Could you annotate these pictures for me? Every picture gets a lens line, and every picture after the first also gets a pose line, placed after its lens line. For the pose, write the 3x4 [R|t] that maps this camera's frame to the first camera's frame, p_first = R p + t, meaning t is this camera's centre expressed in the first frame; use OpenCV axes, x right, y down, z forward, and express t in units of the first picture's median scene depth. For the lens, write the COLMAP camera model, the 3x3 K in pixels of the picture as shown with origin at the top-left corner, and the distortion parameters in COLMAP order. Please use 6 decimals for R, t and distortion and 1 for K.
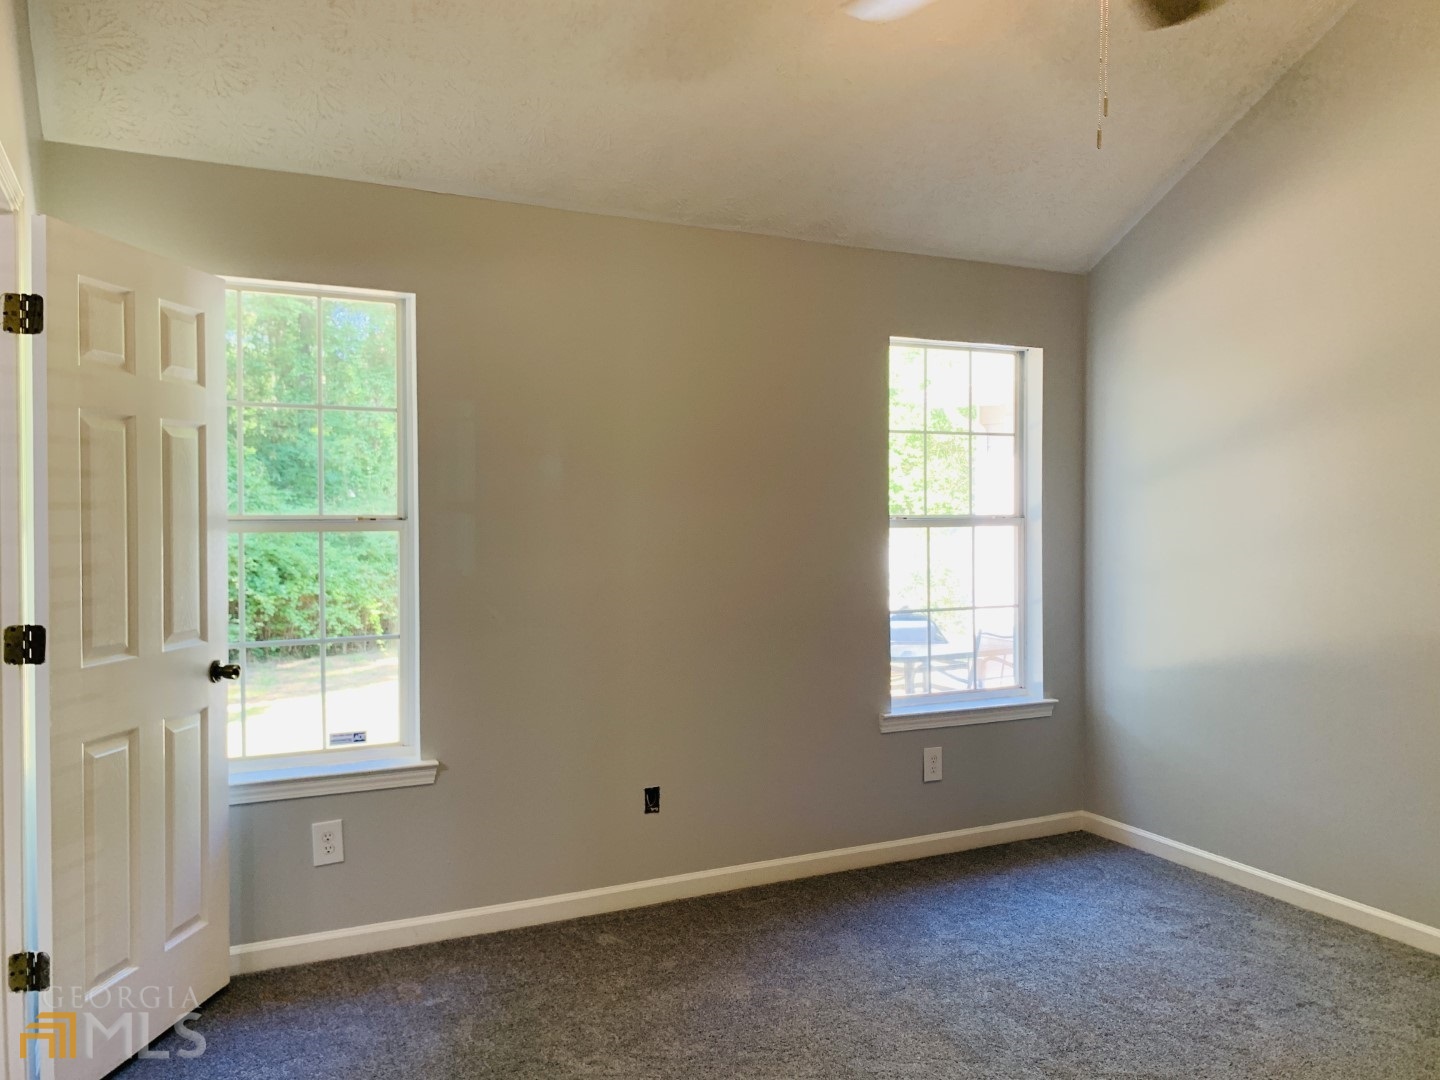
lens RADIAL K [[1106.9, 0, 729.0], [0, 1106.9, 536.3], [0, 0, 1]] dist [0.036344, -0.034063]
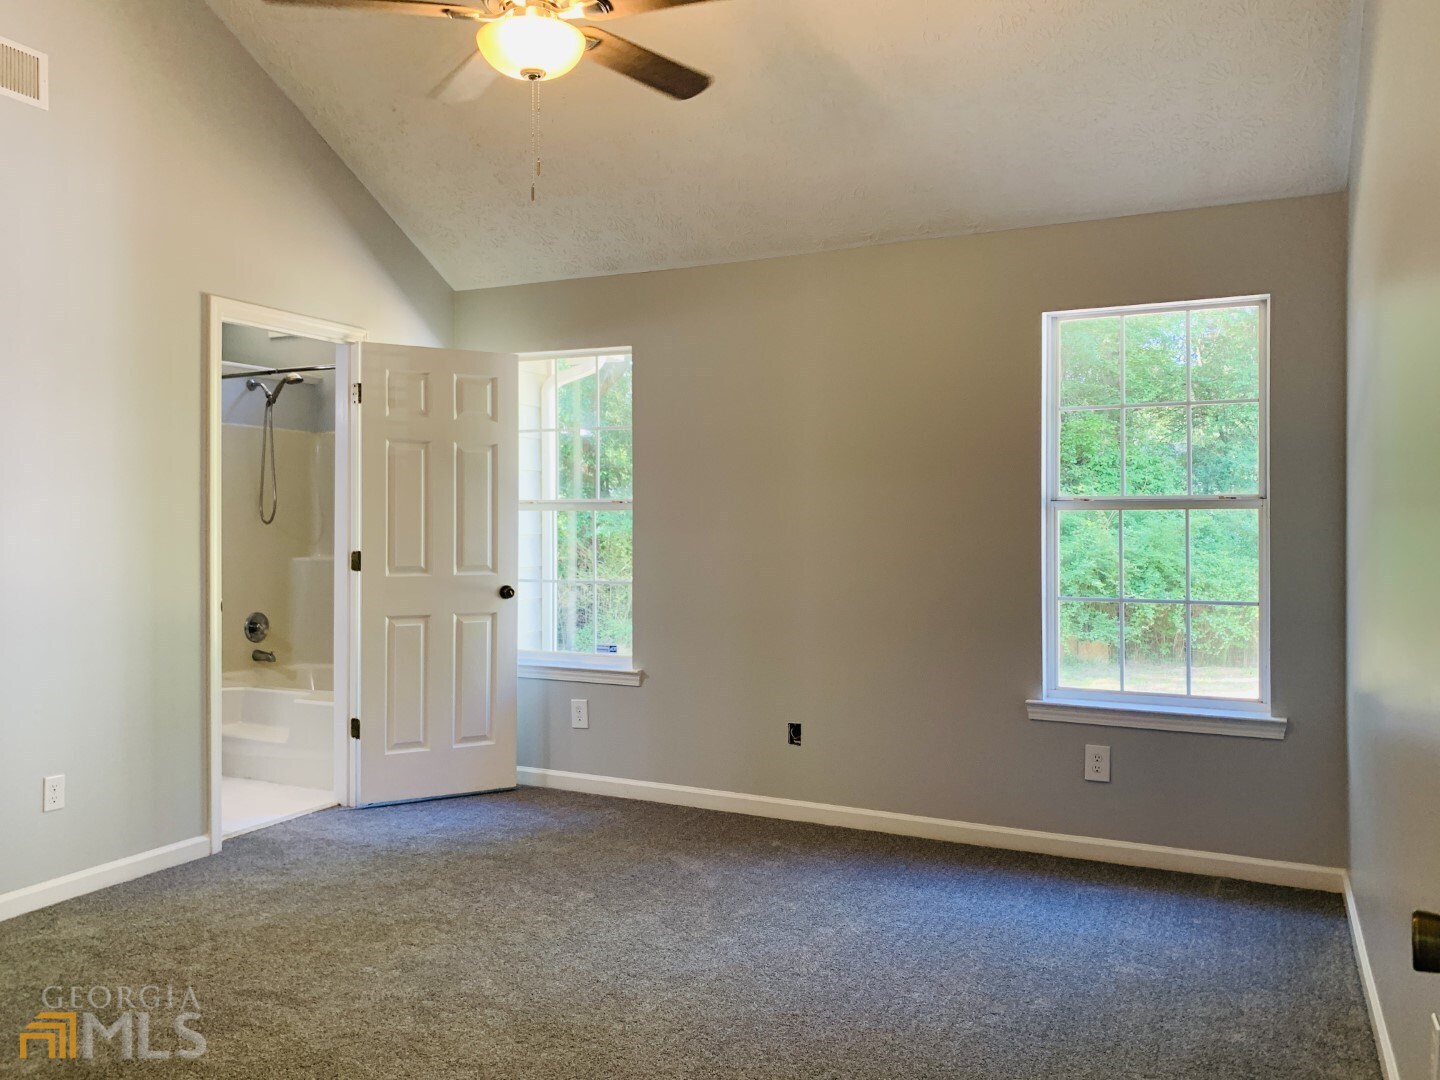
lens RADIAL K [[1106.9, 0, 726.5], [0, 1106.9, 531.9], [0, 0, 1]] dist [0.036344, -0.034063]
pose [[0.603100, 0.008255, -0.797623, 0.757983], [-0.024197, 0.999676, -0.007949, 0.027268], [0.797298, 0.024094, 0.603104, 0.190076]]
